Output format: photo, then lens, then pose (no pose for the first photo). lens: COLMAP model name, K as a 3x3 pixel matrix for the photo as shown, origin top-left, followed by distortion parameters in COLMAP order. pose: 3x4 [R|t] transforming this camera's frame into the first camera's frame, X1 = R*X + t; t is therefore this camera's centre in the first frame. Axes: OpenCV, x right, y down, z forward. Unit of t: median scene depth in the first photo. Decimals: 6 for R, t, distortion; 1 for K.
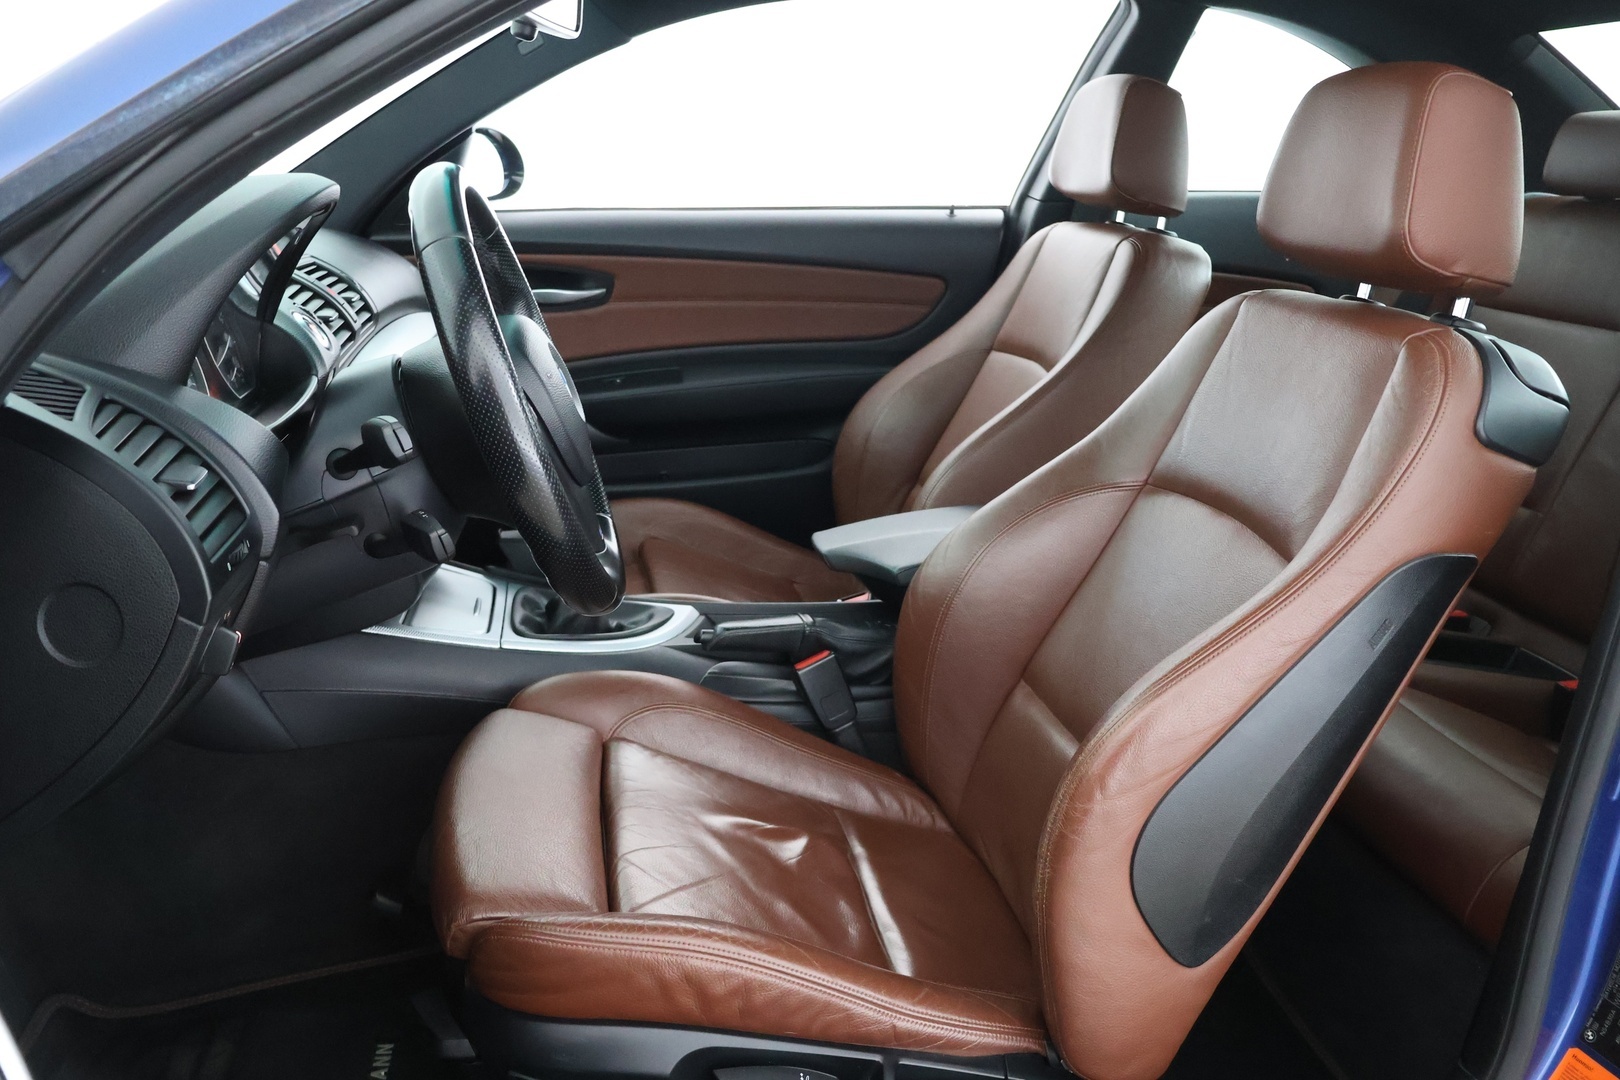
lens RADIAL K [[1665.9, 0, 810.0], [0, 1665.9, 540.0], [0, 0, 1]] dist [0.151600, -0.008648]
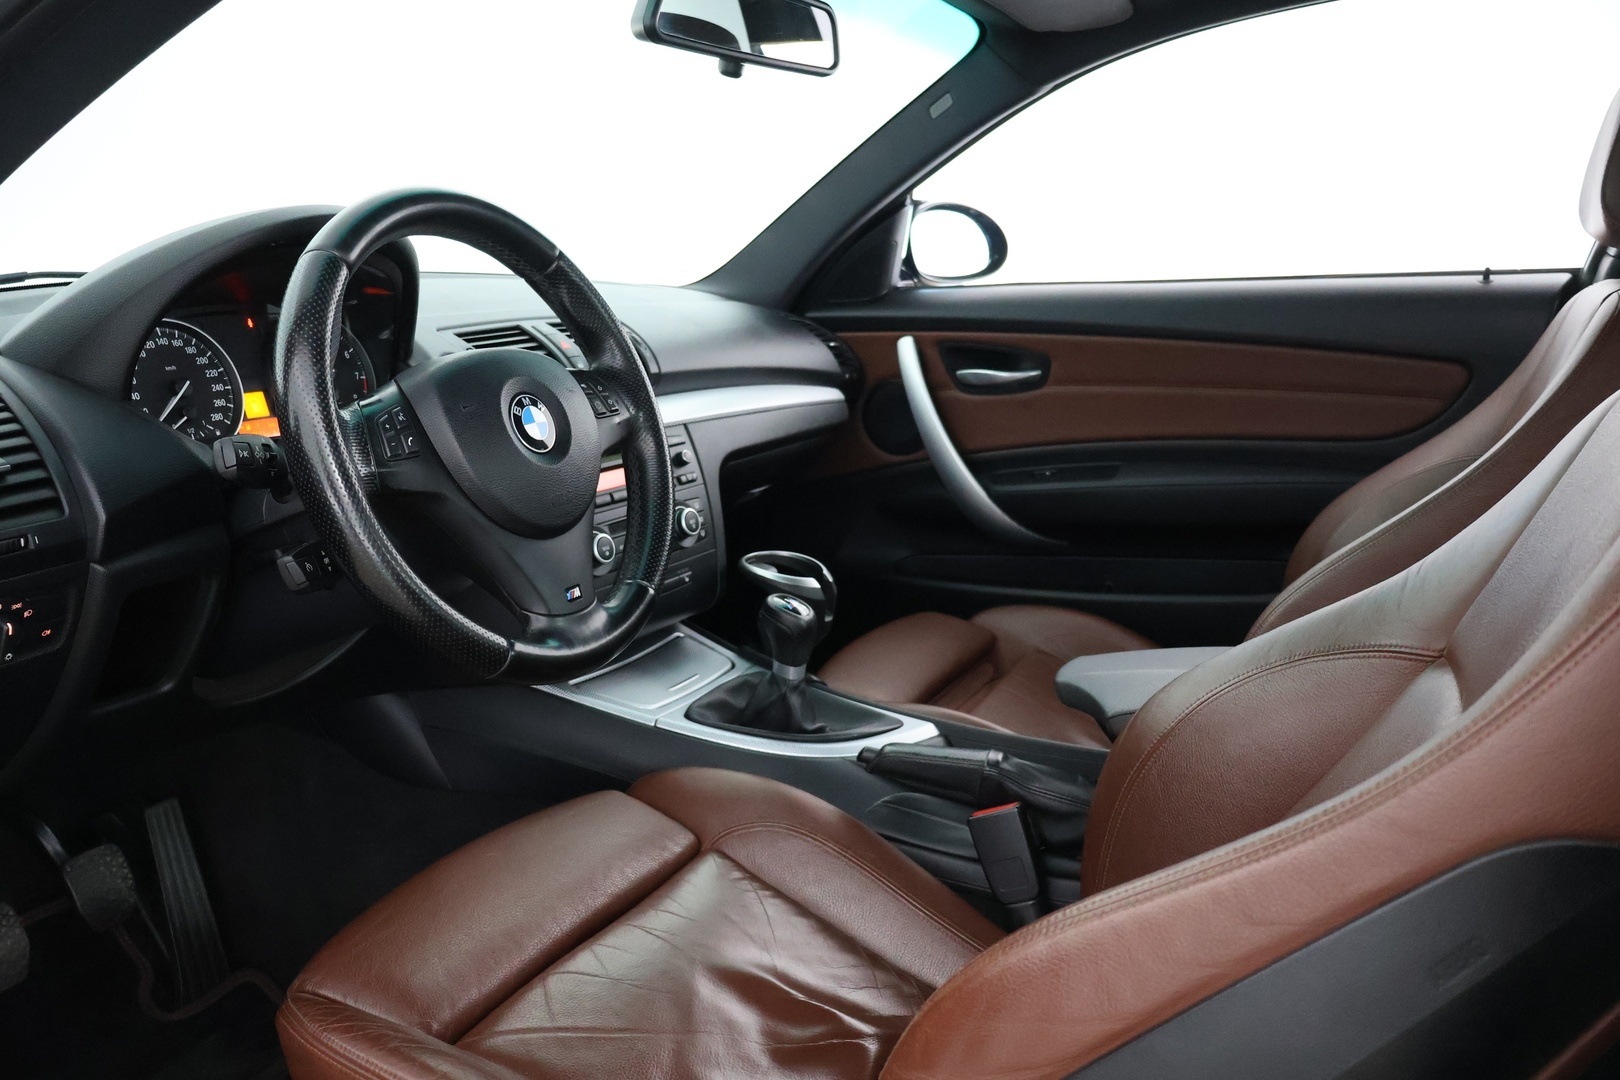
lens RADIAL K [[1665.9, 0, 810.0], [0, 1665.9, 540.0], [0, 0, 1]] dist [0.151600, -0.008648]
pose [[0.762623, 0.086900, -0.640980, 0.366000], [-0.129168, 0.991435, -0.019269, -0.026208], [0.633816, 0.097489, 0.767316, 0.239381]]
